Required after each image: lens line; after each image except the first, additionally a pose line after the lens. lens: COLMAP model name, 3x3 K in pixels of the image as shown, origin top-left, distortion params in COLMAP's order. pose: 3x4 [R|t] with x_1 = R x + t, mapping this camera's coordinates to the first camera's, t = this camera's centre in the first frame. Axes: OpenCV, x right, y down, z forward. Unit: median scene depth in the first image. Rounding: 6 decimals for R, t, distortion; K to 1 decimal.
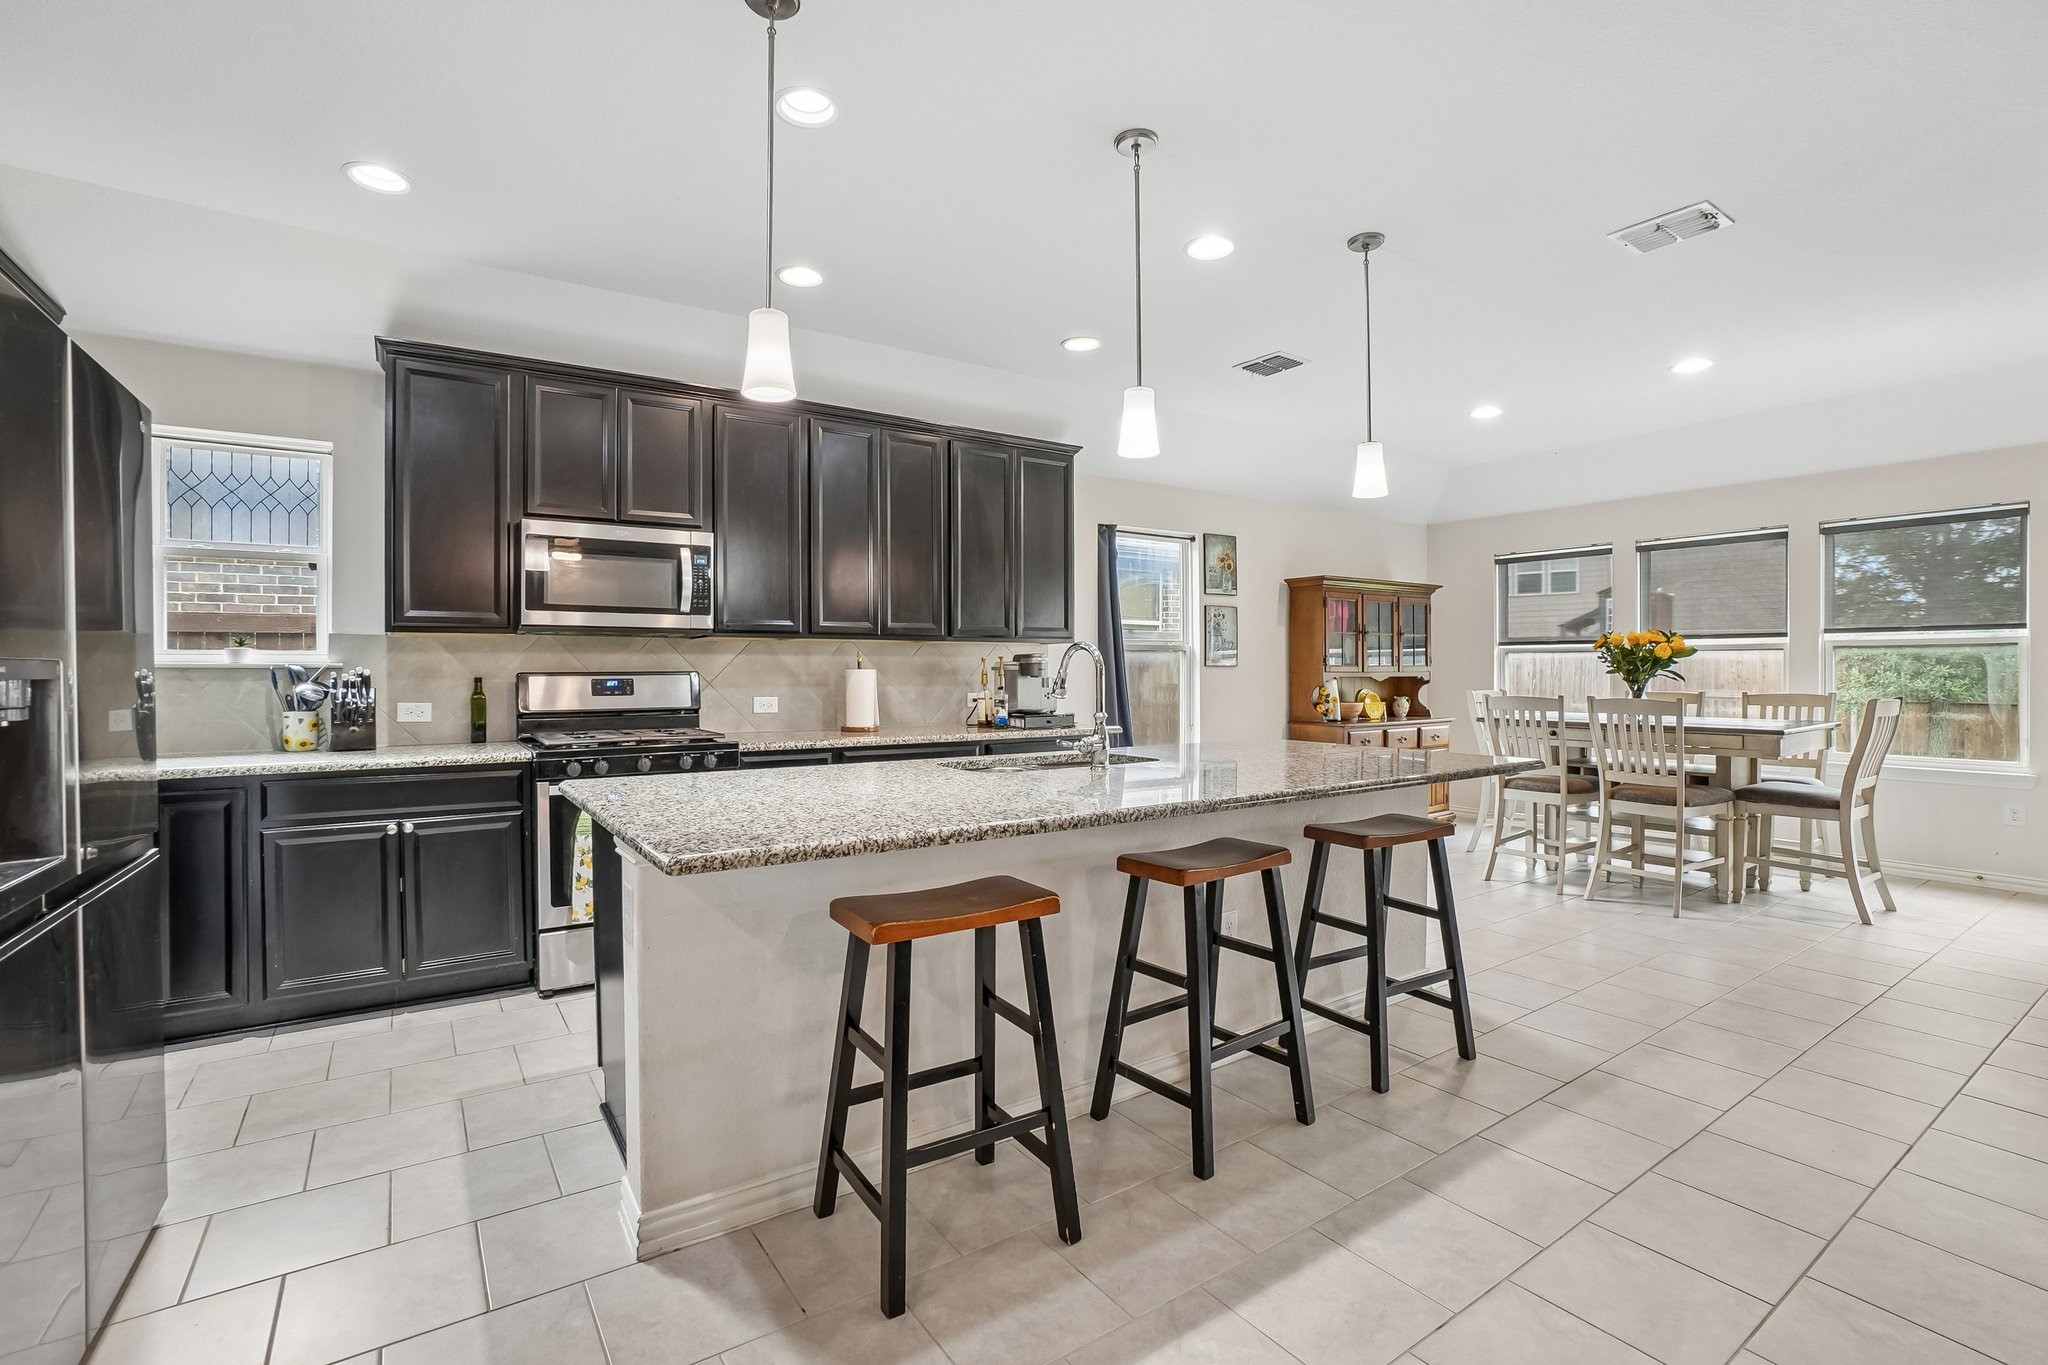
lens RADIAL K [[913.2, 0, 991.2], [0, 913.2, 675.8], [0, 0, 1]] dist [-0.043074, 0.011927]
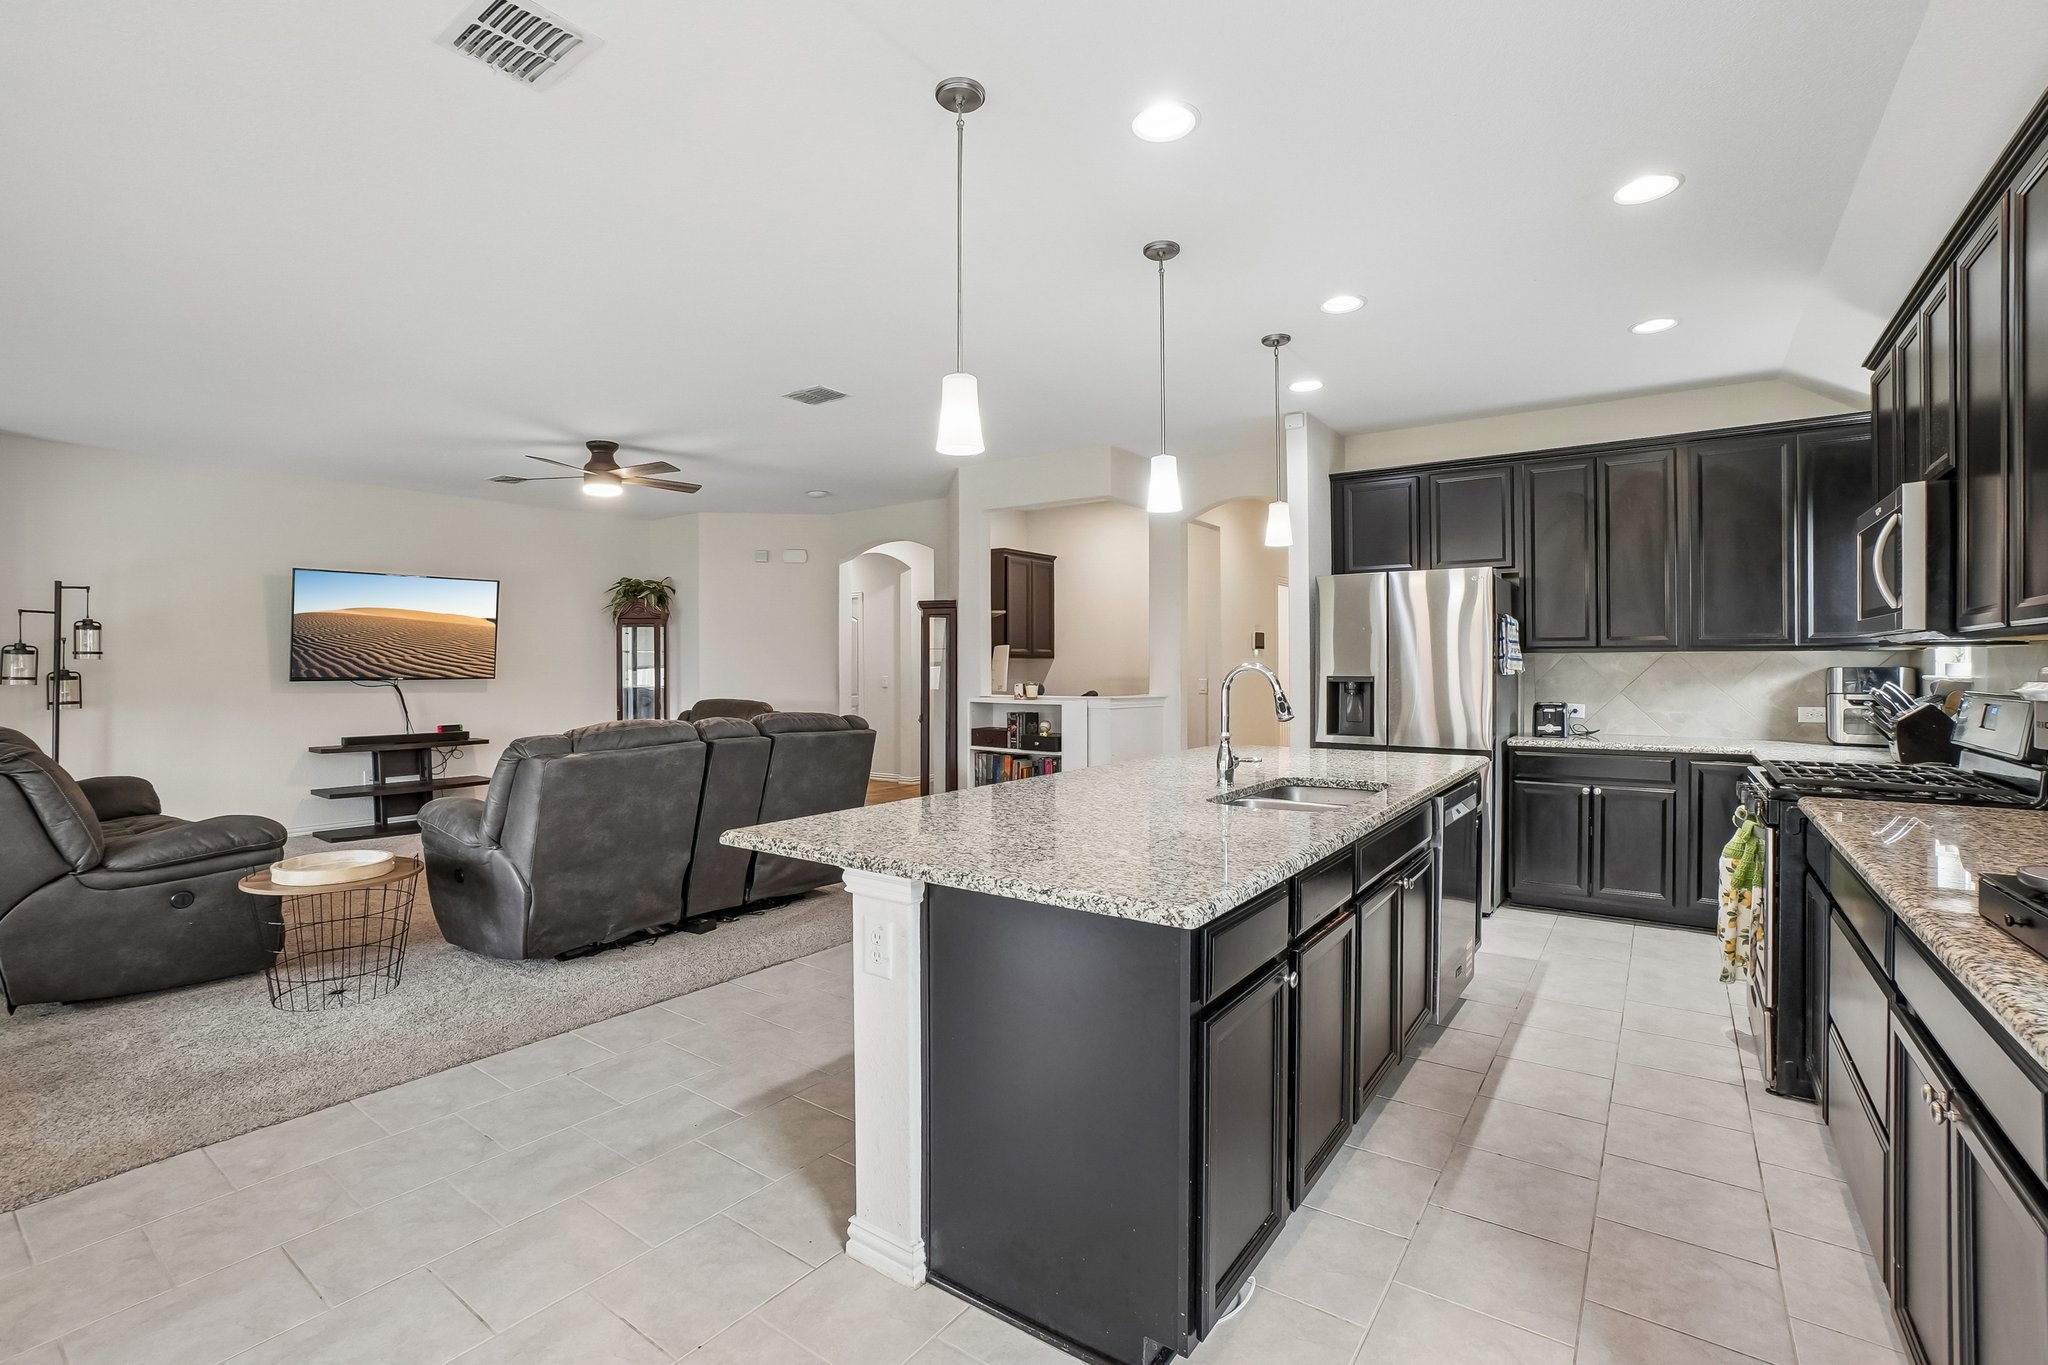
lens RADIAL K [[913.2, 0, 1021.4], [0, 913.2, 664.4], [0, 0, 1]] dist [-0.043074, 0.011927]
pose [[-0.934229, 0.002531, -0.356665, 0.471127], [-0.000031, 0.999974, 0.007176, -0.030393], [0.356674, 0.006715, -0.934205, 1.278718]]
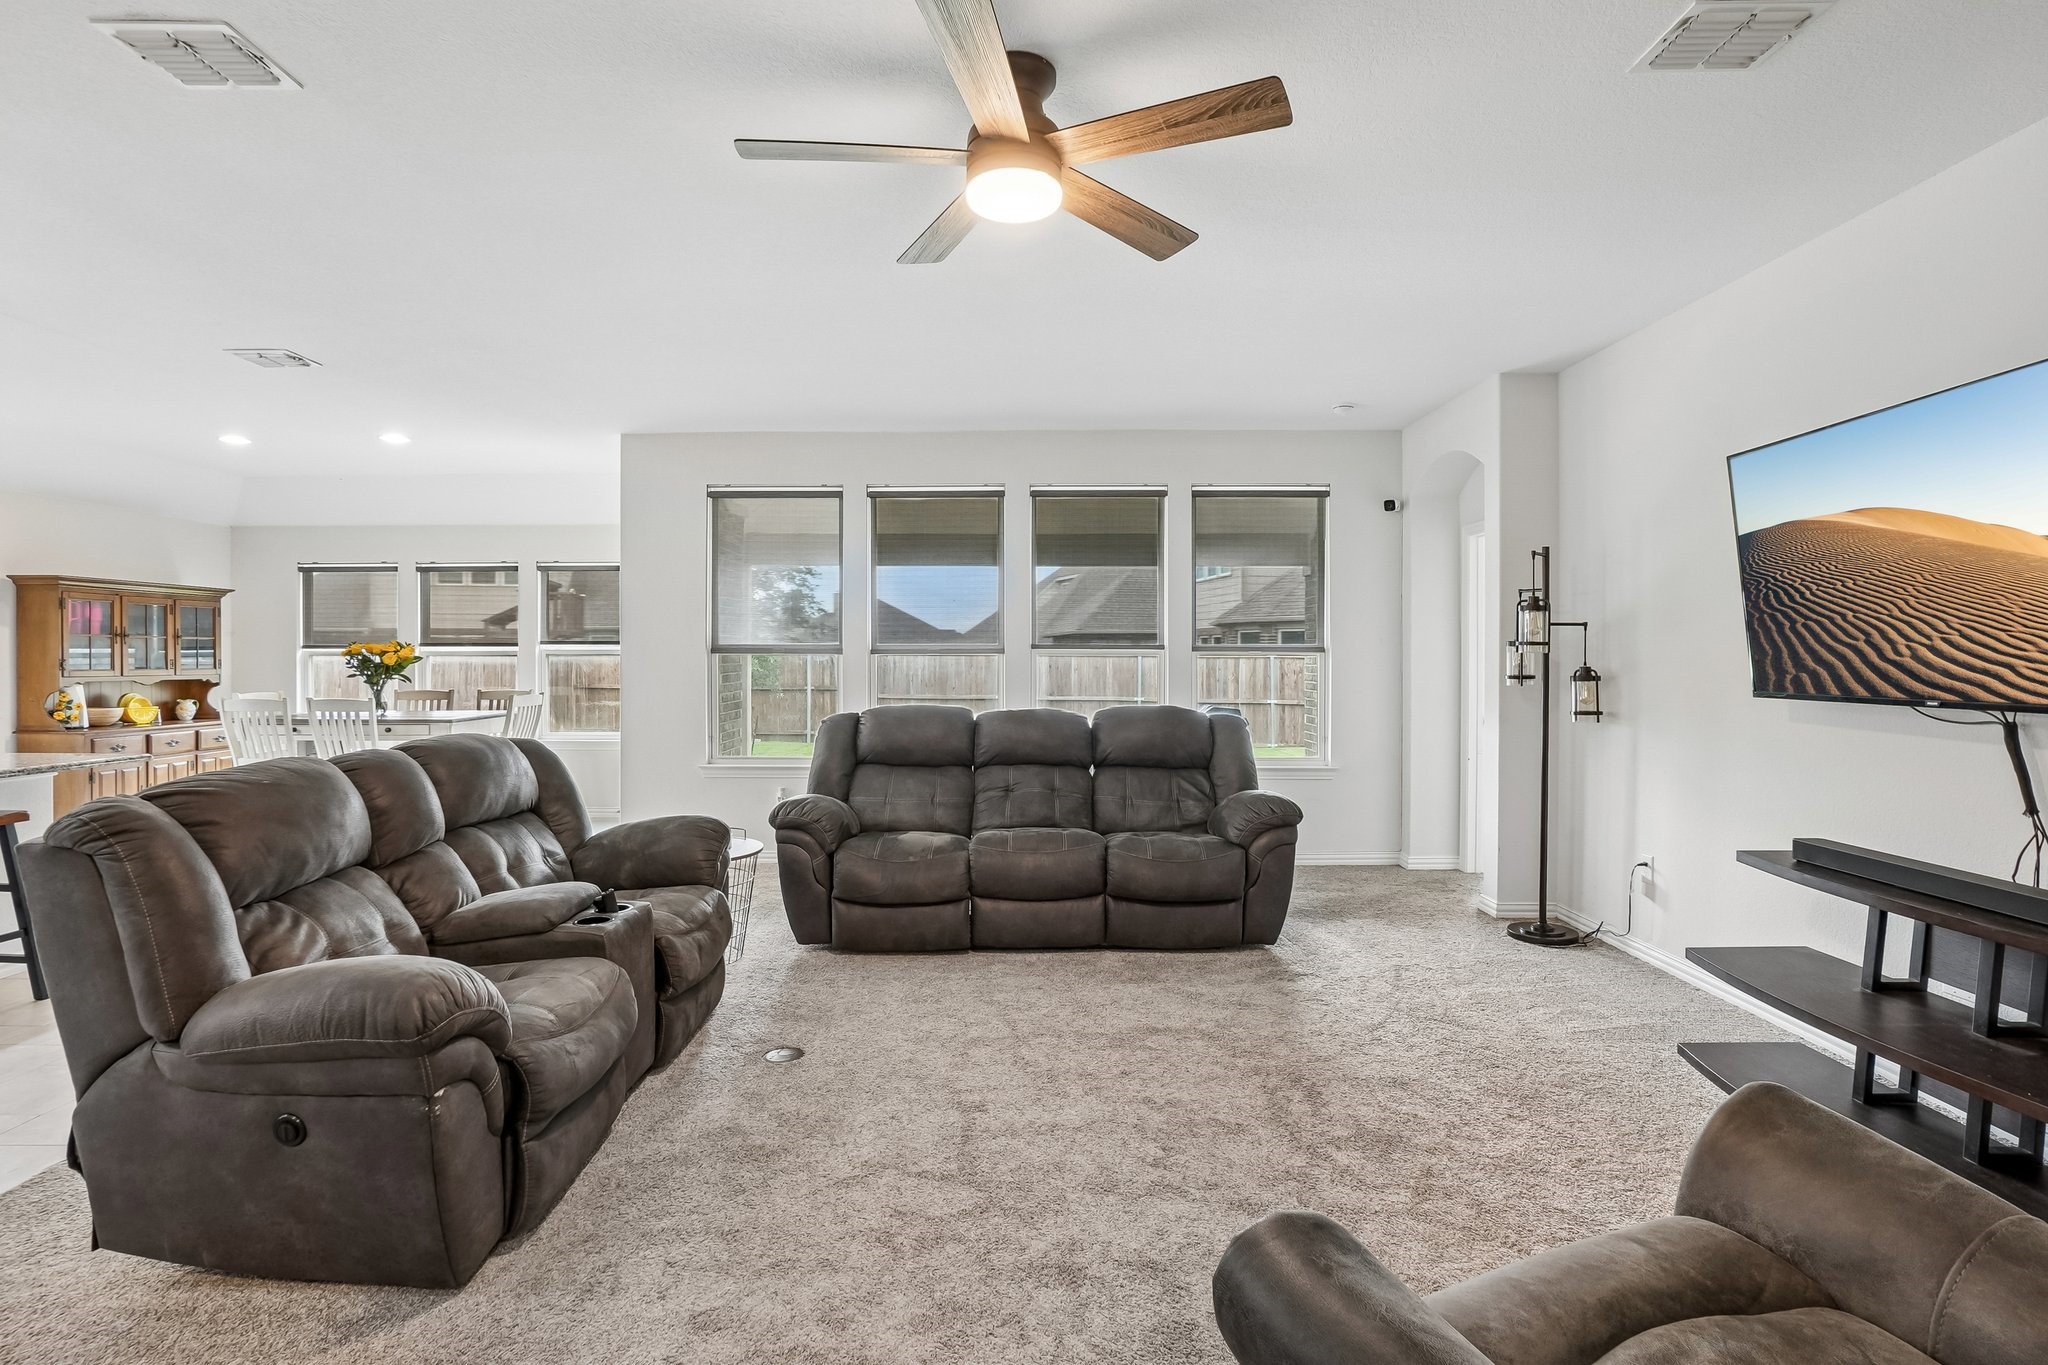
lens RADIAL K [[1020.7, 0, 1014.4], [0, 1020.7, 662.9], [0, 0, 1]] dist [-0.026682, 0.008002]
pose [[0.558914, -0.002322, 0.829222, 0.082218], [0.004448, 0.999990, -0.000198, -0.021184], [-0.829214, 0.003799, 0.558919, -0.591073]]
